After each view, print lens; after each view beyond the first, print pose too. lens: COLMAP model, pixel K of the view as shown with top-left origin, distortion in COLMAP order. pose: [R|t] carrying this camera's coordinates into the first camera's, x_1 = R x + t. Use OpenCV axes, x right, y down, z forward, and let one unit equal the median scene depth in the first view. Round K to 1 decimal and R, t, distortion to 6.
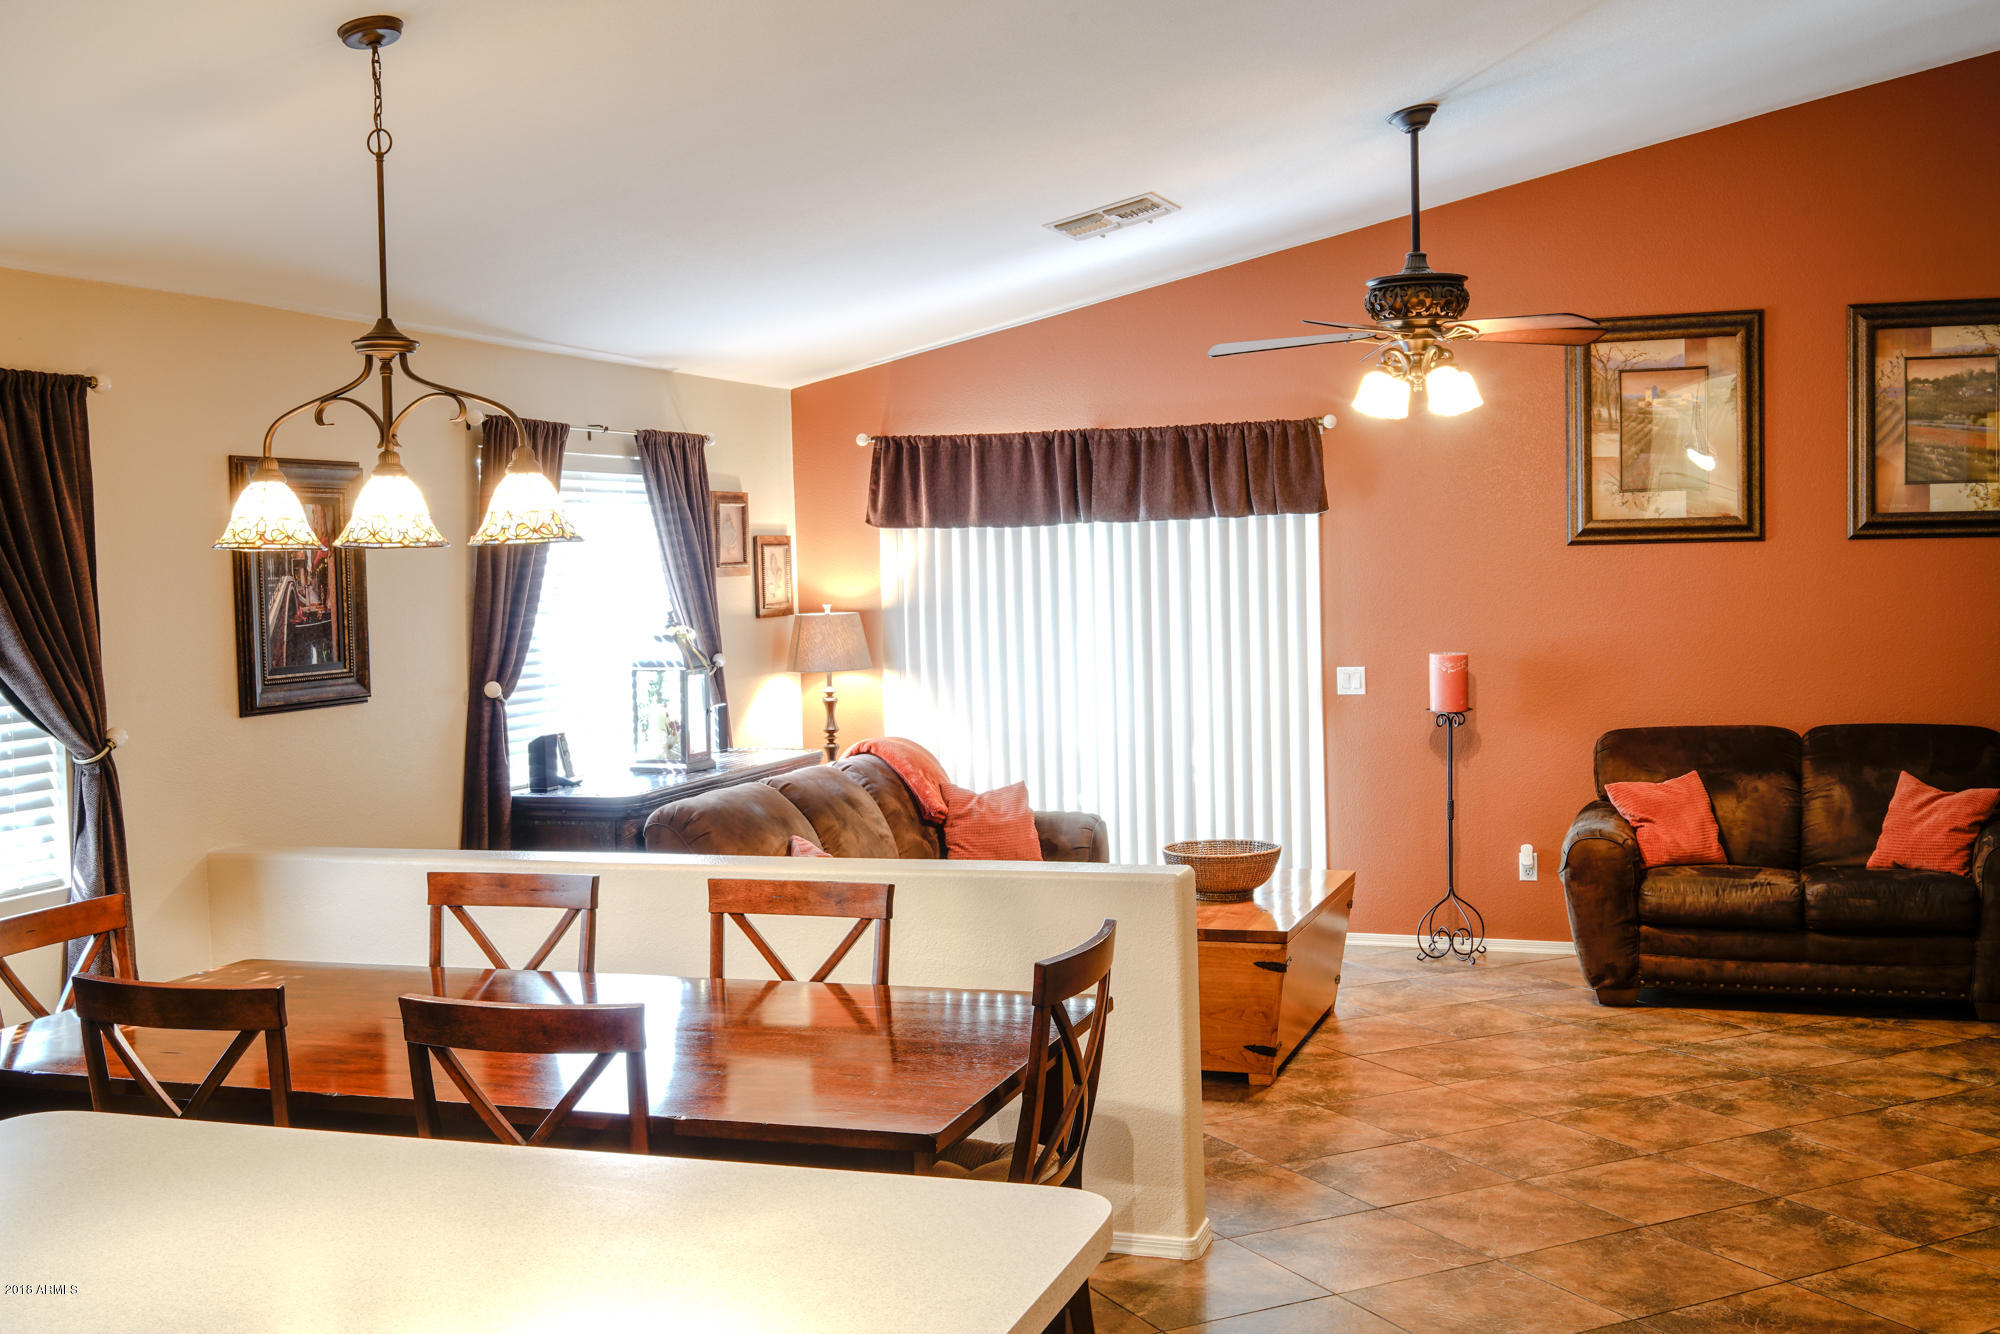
lens RADIAL K [[2130.1, 0, 1000.0], [0, 2130.1, 667.0], [0, 0, 1]] dist [0.003696, -0.038946]
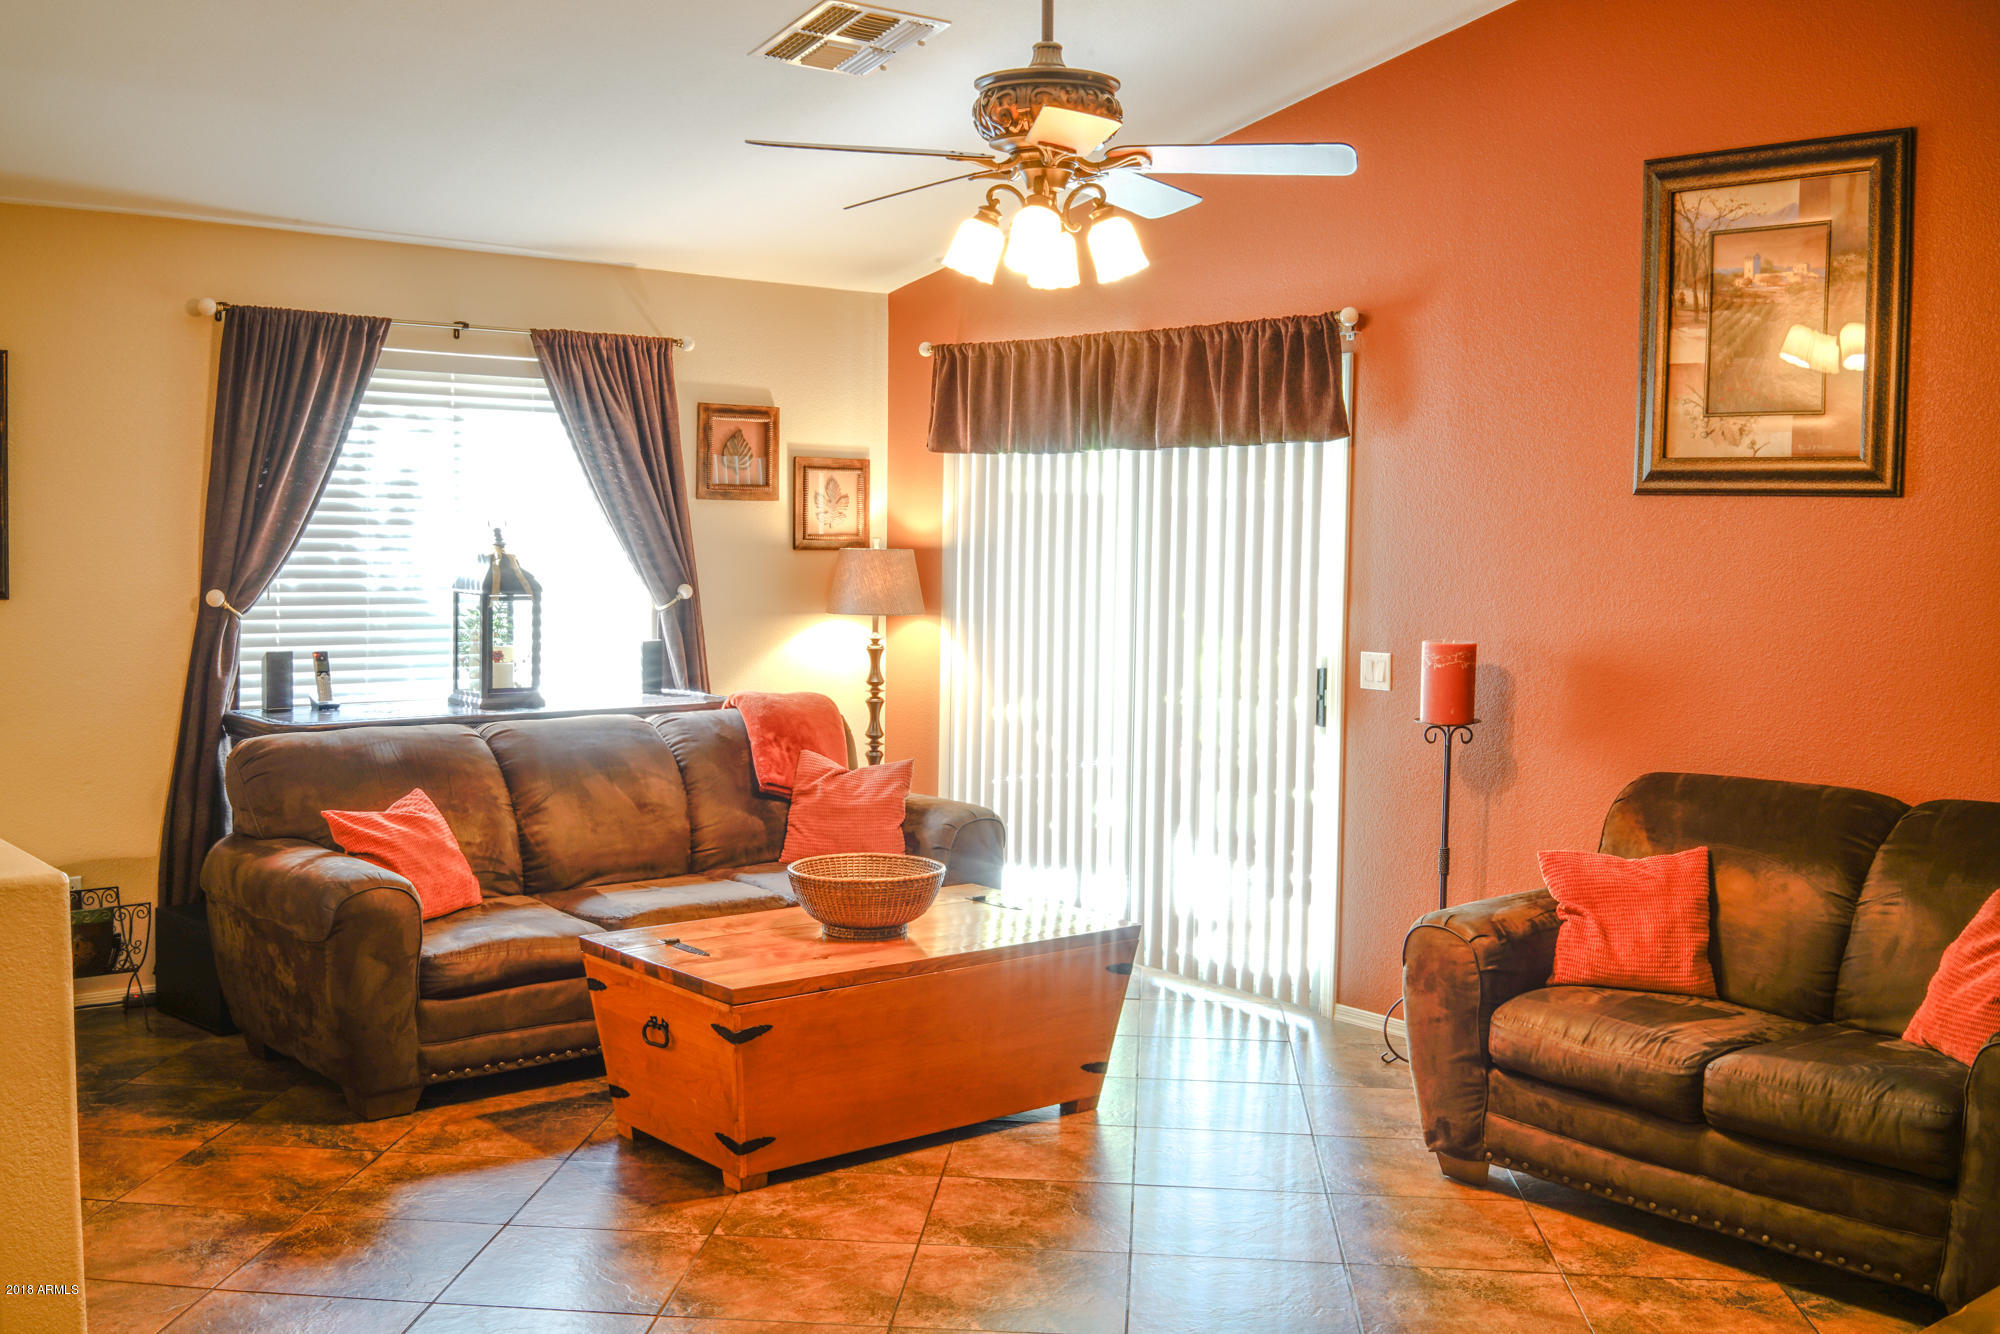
lens RADIAL K [[2009.0, 0, 1000.0], [0, 2009.0, 667.0], [0, 0, 1]] dist [0.003238, -0.153131]
pose [[0.855300, 0.078568, -0.512141, 0.429960], [-0.067045, 0.996908, 0.040969, -0.015393], [0.513776, -0.000704, 0.857924, 0.353835]]
